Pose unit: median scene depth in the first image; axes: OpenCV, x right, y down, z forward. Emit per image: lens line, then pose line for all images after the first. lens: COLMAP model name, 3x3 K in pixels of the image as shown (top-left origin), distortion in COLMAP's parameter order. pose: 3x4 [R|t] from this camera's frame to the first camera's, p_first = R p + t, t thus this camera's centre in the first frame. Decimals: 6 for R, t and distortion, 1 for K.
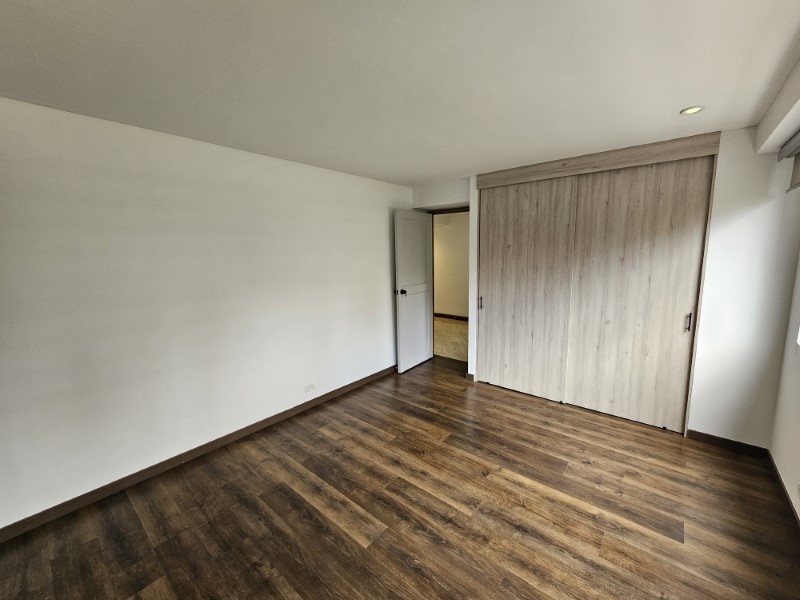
lens RADIAL K [[328.0, 0, 397.9], [0, 328.0, 298.7], [0, 0, 1]] dist [0.001032, 0.000311]
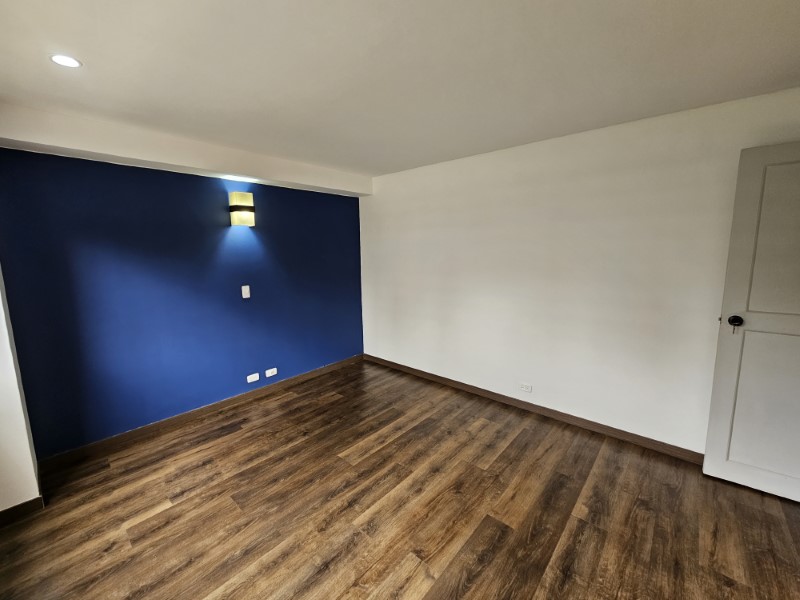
lens RADIAL K [[328.0, 0, 397.3], [0, 328.0, 300.7], [0, 0, 1]] dist [0.001032, 0.000311]
pose [[-0.020943, 0.175842, -0.984196, 0.909875], [-0.132803, 0.975199, 0.177061, -0.126497], [0.990921, 0.134413, 0.002929, 0.914802]]
